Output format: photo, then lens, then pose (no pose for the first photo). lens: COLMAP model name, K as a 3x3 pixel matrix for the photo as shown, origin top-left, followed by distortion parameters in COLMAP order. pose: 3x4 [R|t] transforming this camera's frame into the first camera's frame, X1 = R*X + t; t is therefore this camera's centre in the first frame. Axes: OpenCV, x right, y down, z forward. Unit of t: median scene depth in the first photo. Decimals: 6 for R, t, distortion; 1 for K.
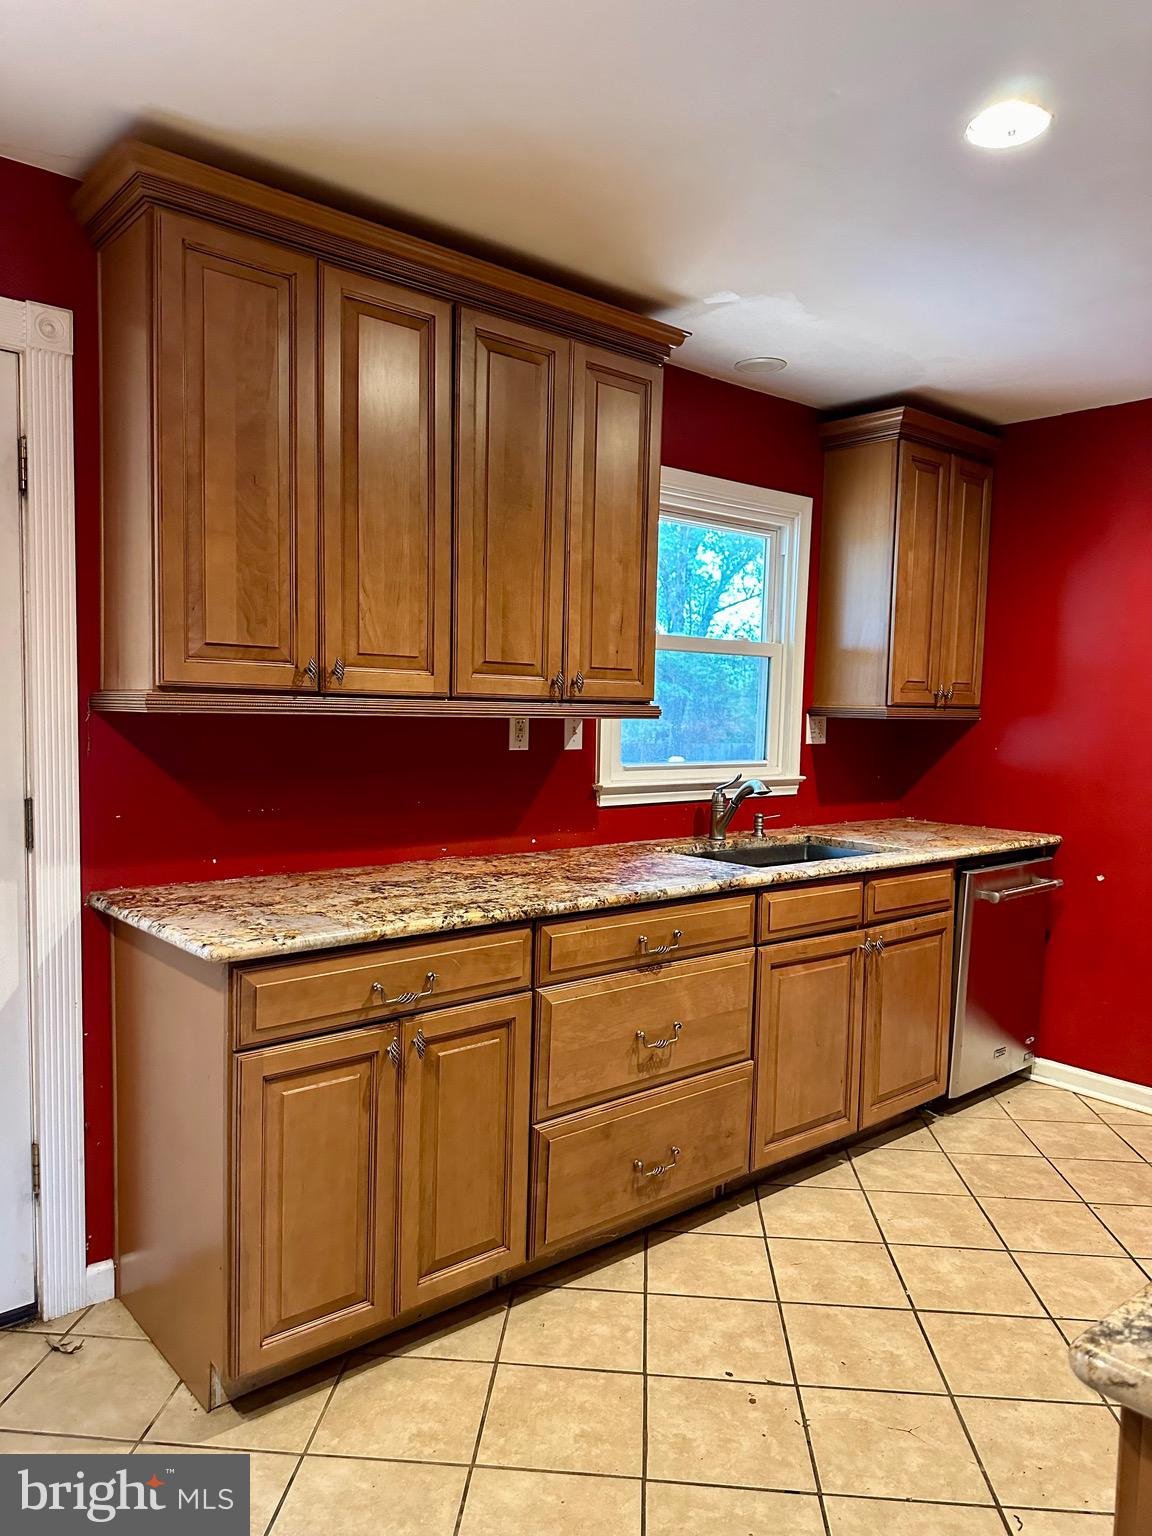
lens RADIAL K [[1096.8, 0, 564.7], [0, 1096.8, 768.5], [0, 0, 1]] dist [0.059297, -0.077723]
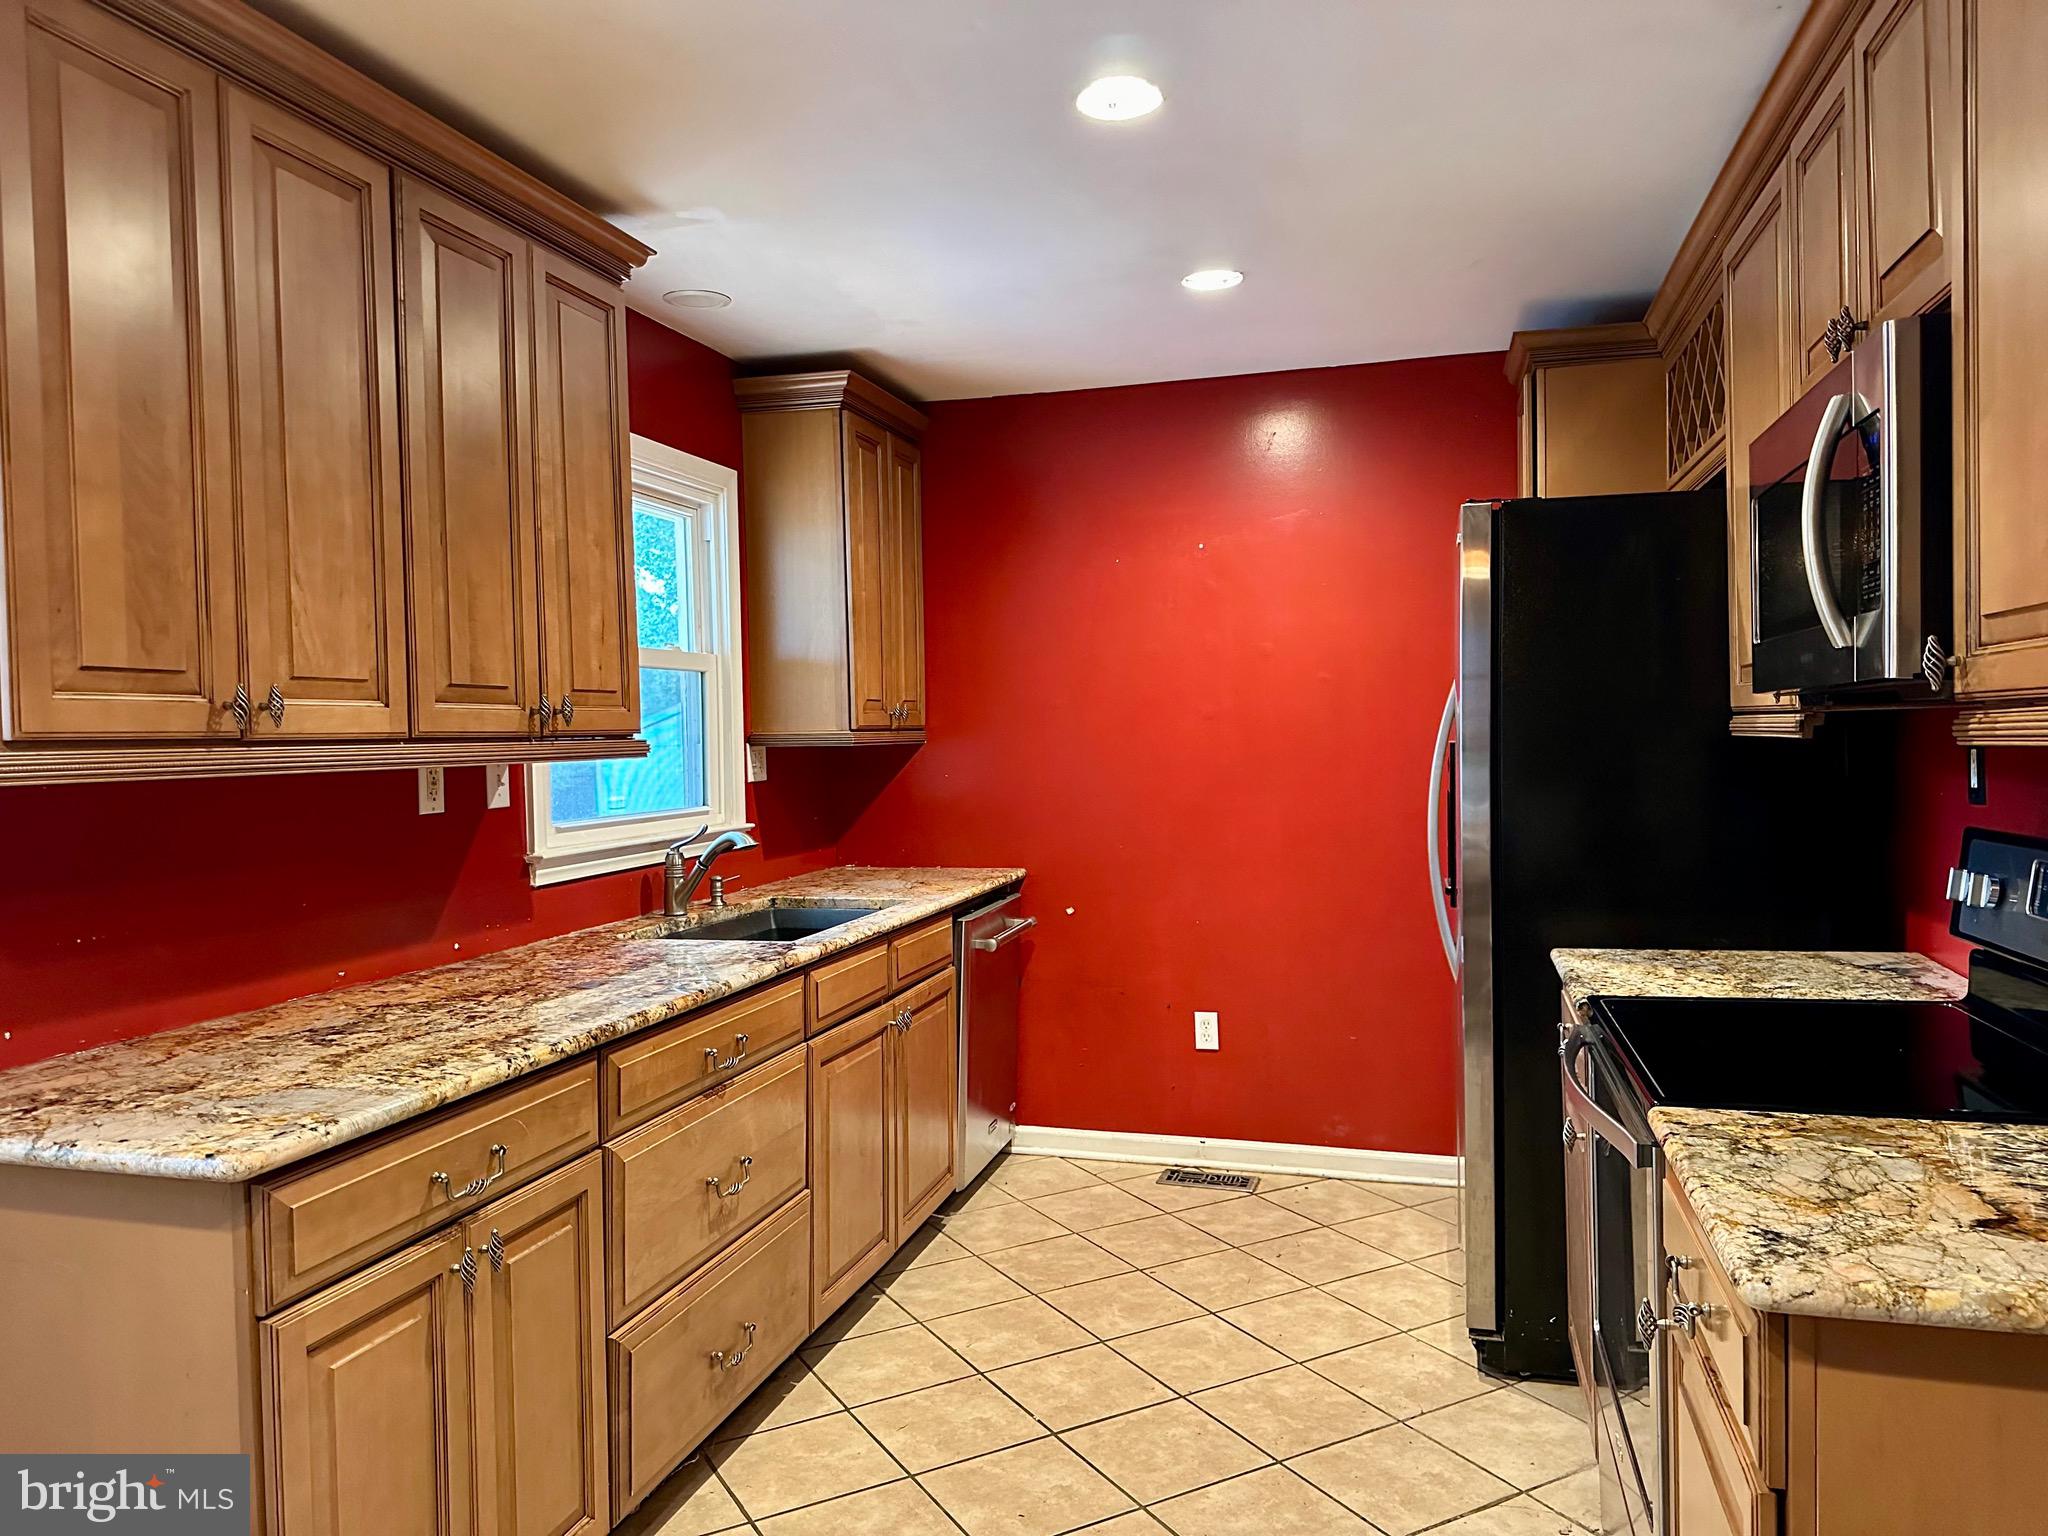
lens RADIAL K [[1462.4, 0, 1024.0], [0, 1462.4, 752.8], [0, 0, 1]] dist [0.059297, -0.077723]
pose [[0.827573, -0.046279, 0.559447, -0.277717], [0.069701, 0.997355, -0.020603, -0.010662], [-0.557014, 0.056045, 0.828610, 0.036890]]
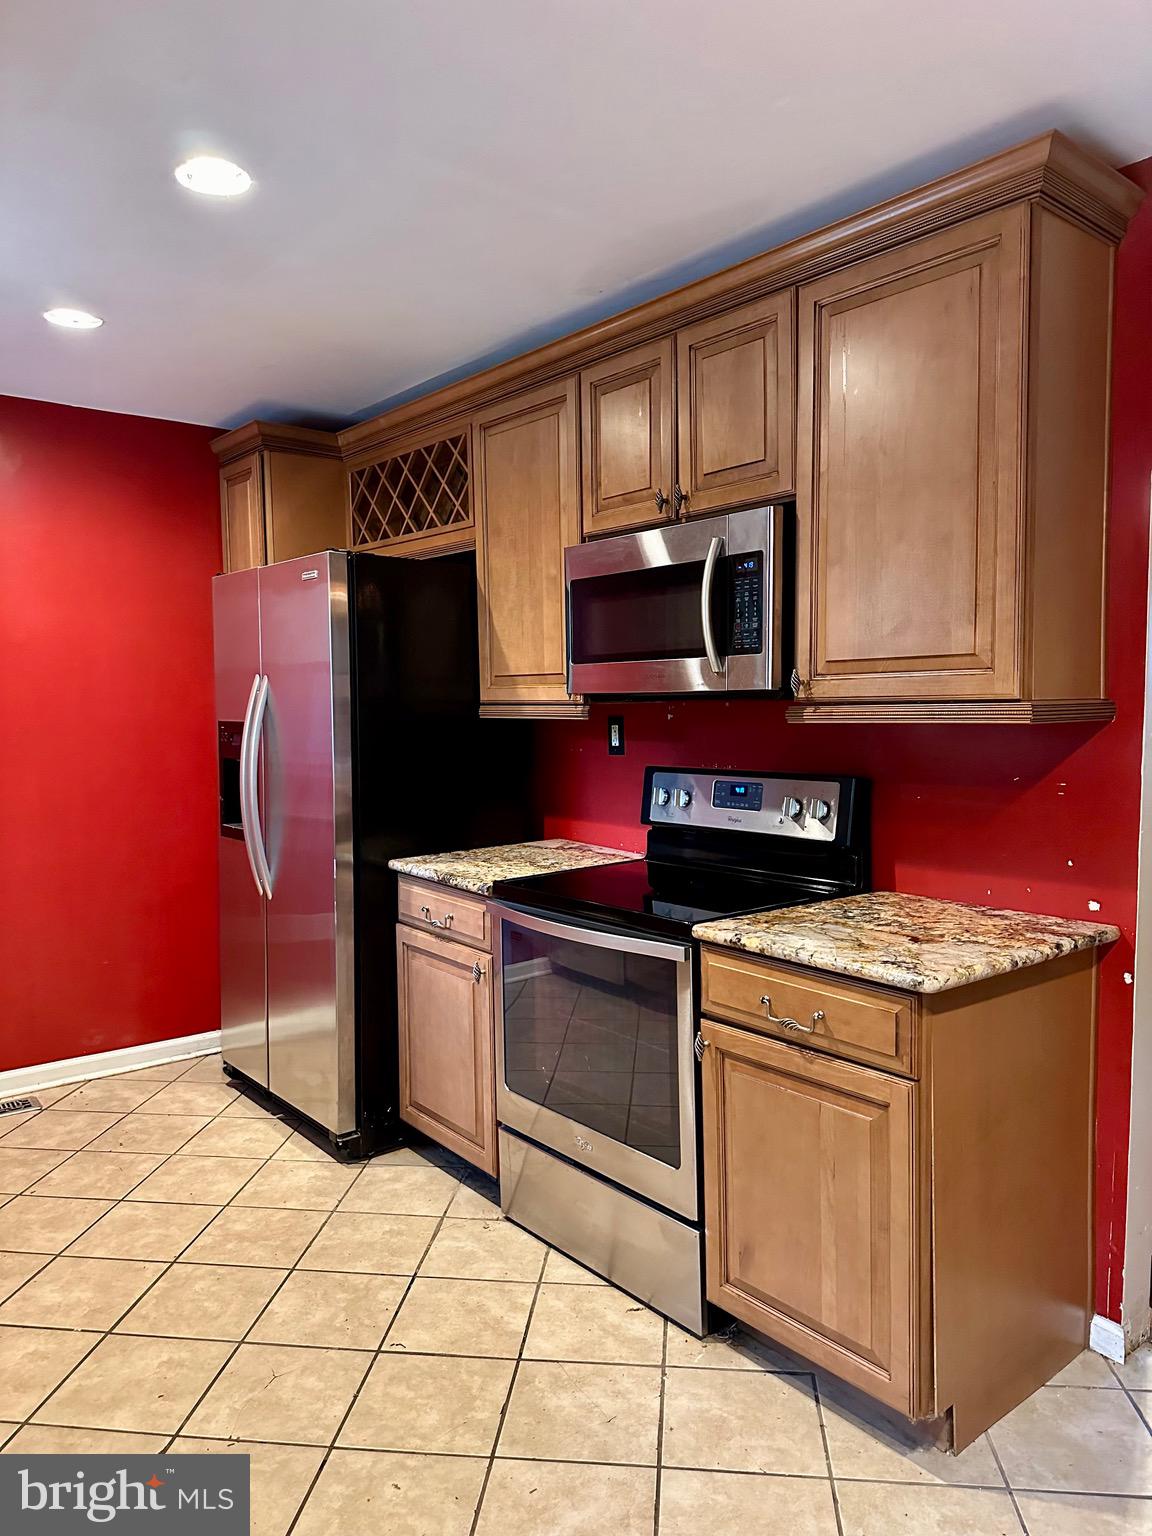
lens RADIAL K [[1096.8, 0, 582.8], [0, 1096.8, 755.3], [0, 0, 1]] dist [0.059297, -0.077723]
pose [[0.019971, -0.074713, 0.997005, -0.531814], [0.064591, 0.995217, 0.073286, -0.050360], [-0.997712, 0.062934, 0.024701, 0.467122]]
